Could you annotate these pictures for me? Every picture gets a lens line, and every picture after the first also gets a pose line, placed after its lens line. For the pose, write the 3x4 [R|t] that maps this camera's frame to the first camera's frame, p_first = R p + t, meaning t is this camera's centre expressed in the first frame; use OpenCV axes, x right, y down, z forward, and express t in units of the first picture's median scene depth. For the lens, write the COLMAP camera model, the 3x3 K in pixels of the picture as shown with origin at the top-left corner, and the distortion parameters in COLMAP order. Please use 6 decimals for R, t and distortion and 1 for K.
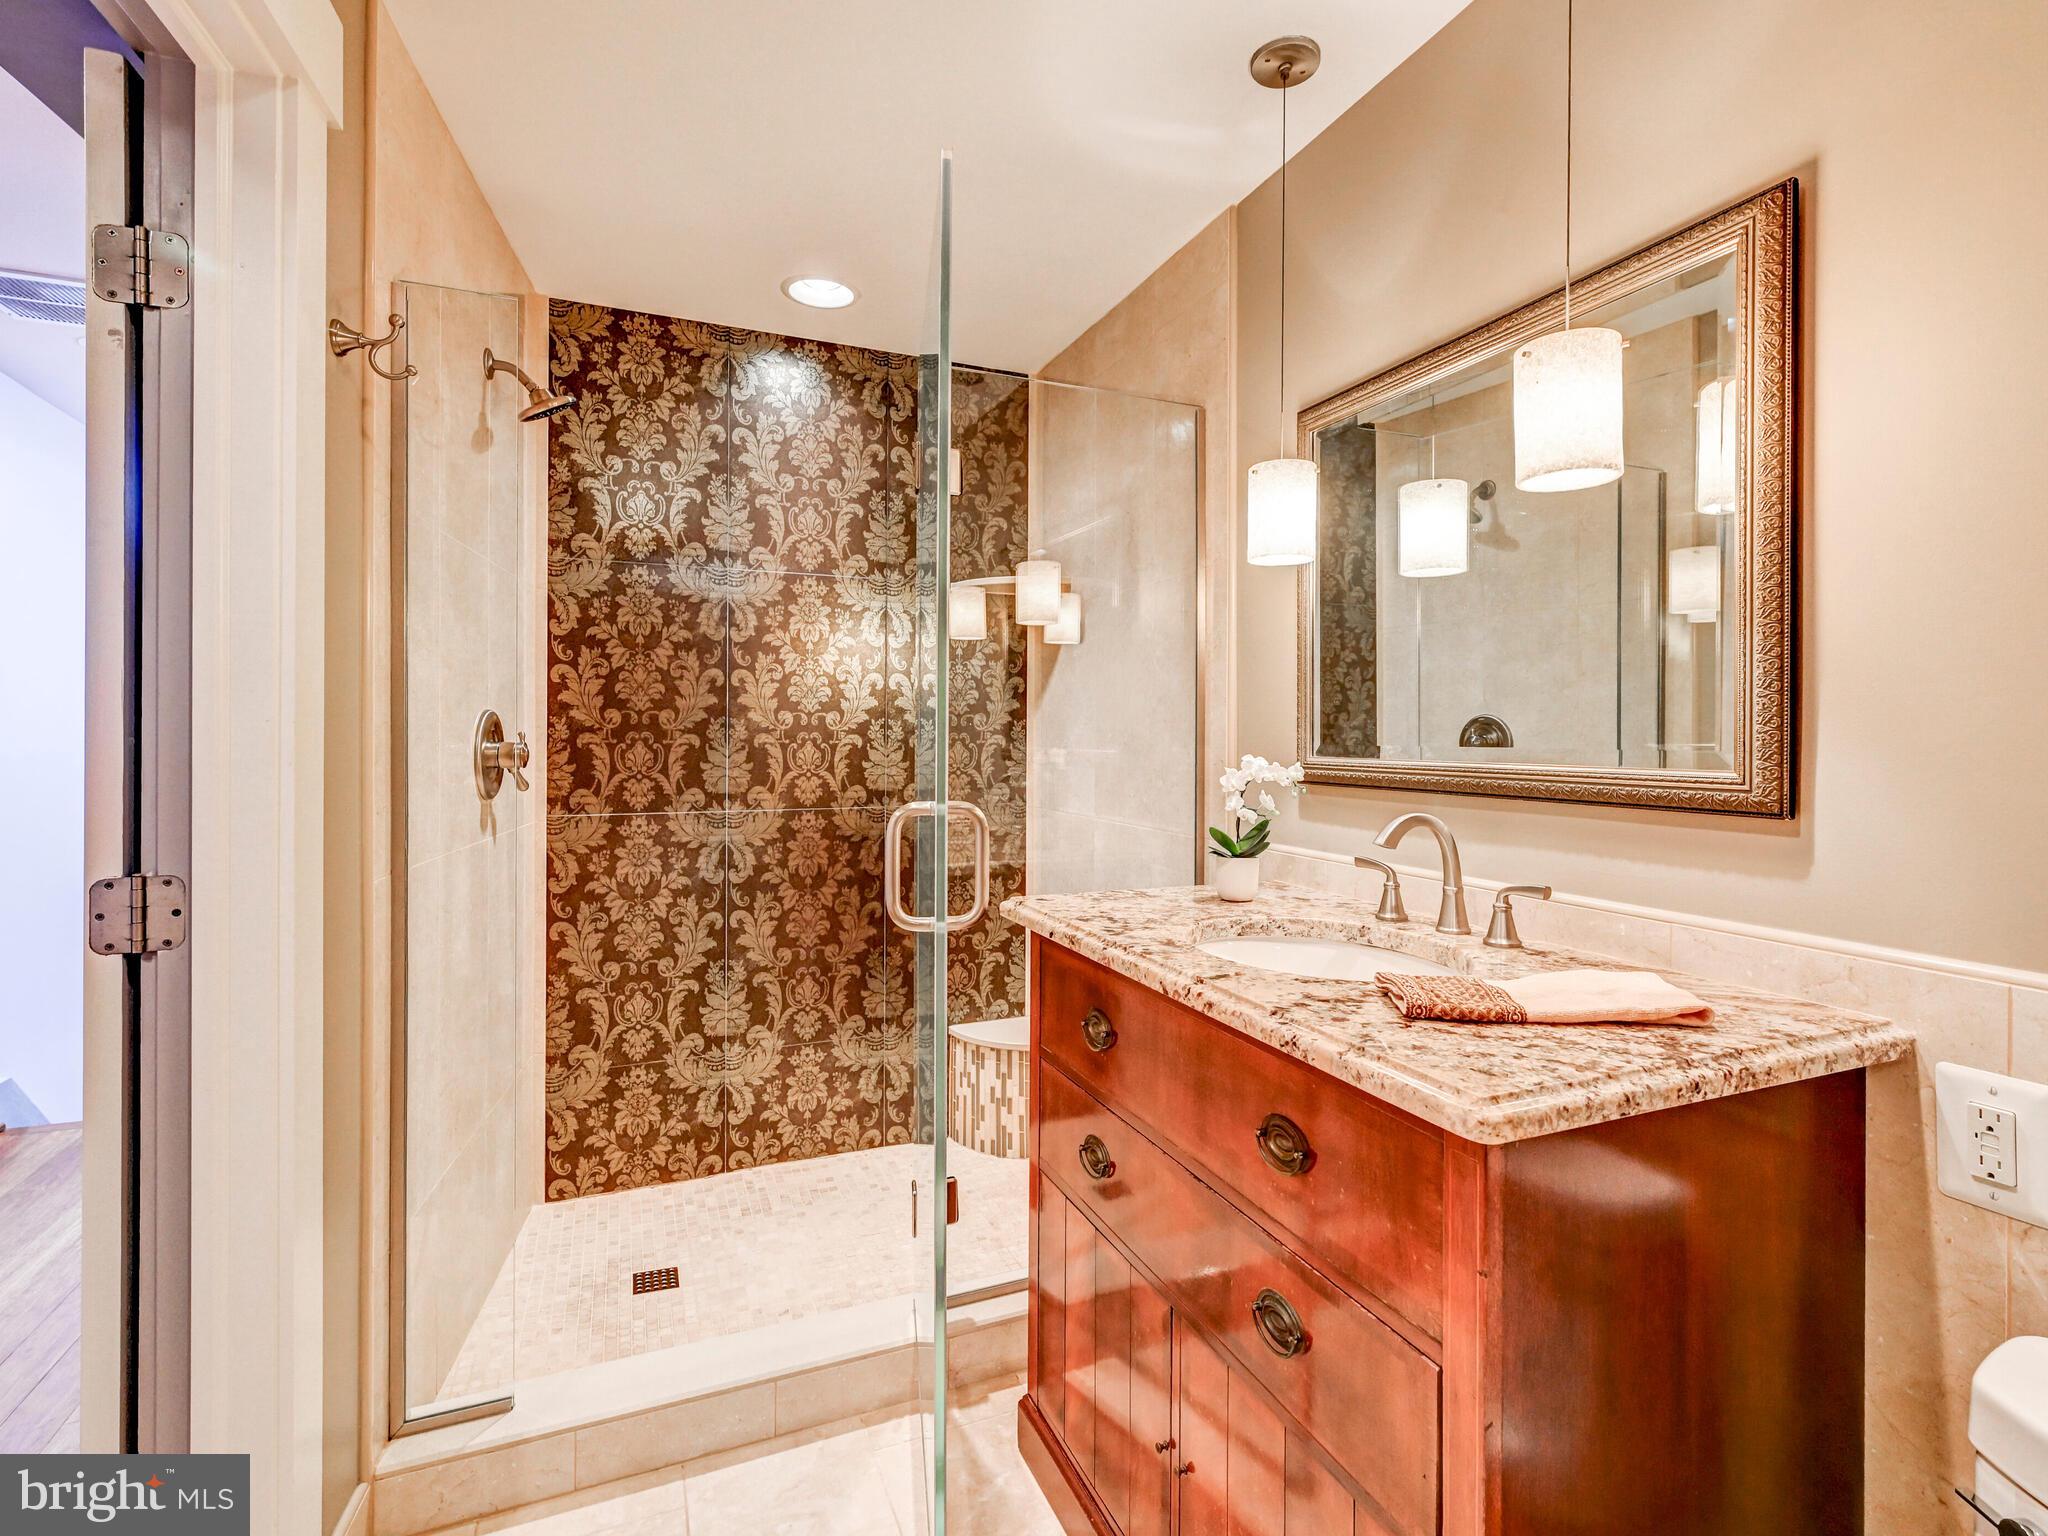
lens RADIAL K [[945.8, 0, 1057.6], [0, 945.8, 745.2], [0, 0, 1]] dist [0.001671, 0.000266]
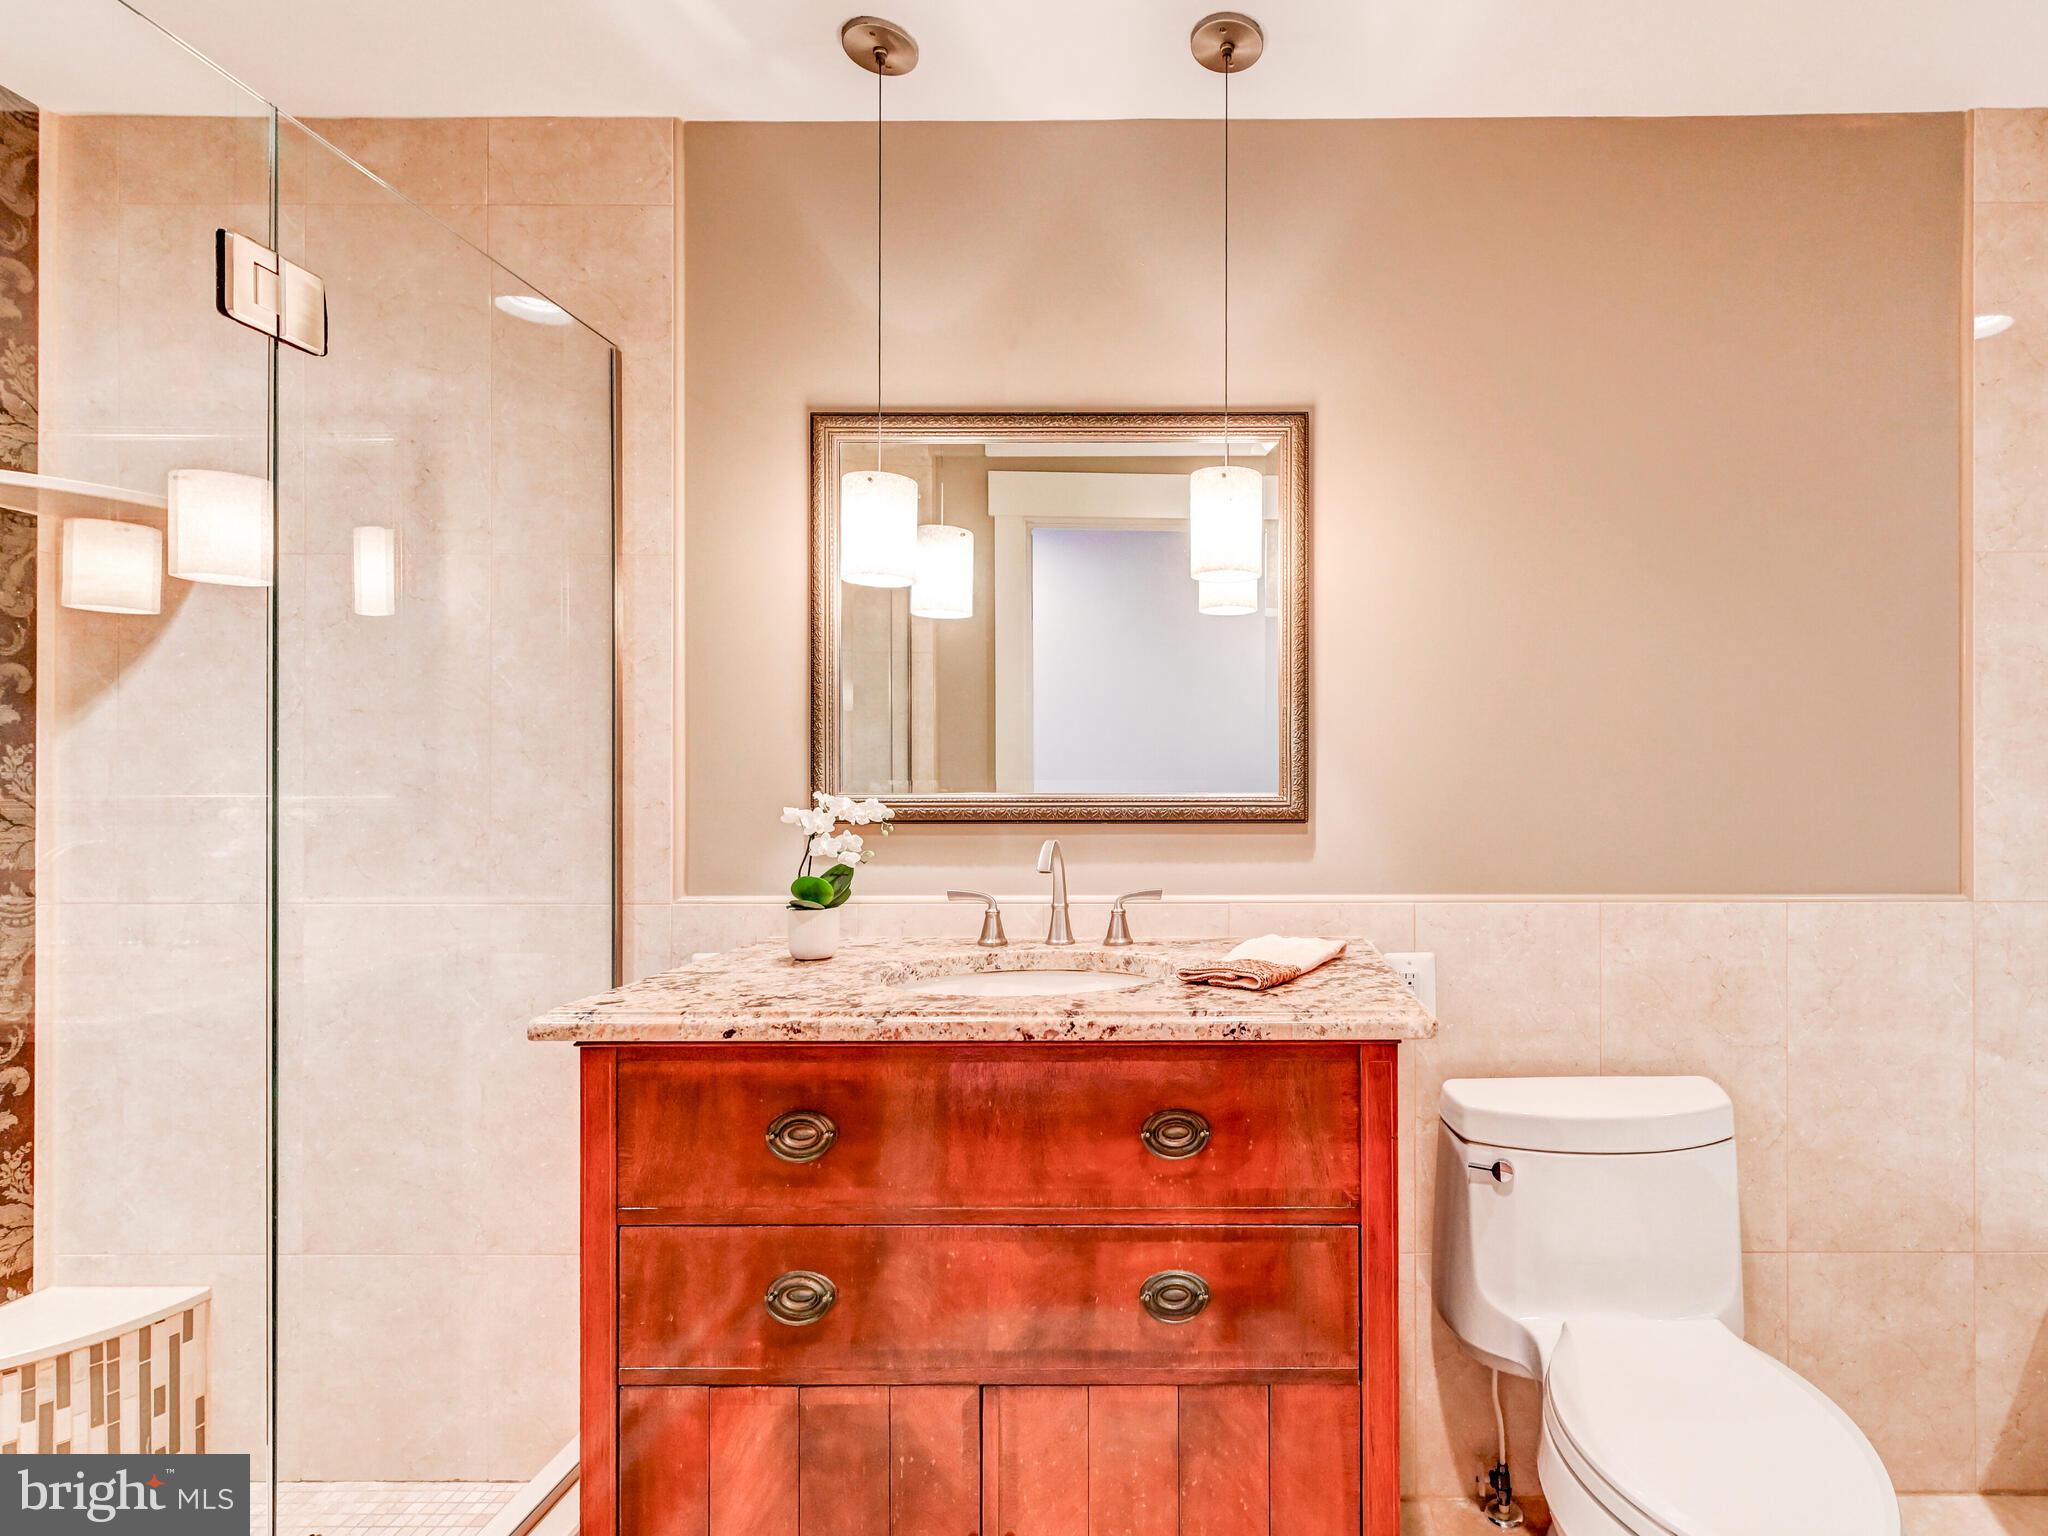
lens RADIAL K [[1111.1, 0, 1024.1], [0, 1111.1, 797.2], [0, 0, 1]] dist [0.001843, 0.001355]
pose [[0.432080, -0.014692, 0.901715, -0.819410], [0.012743, 0.999867, 0.010185, 0.008817], [-0.901745, 0.007090, 0.432210, 0.481583]]
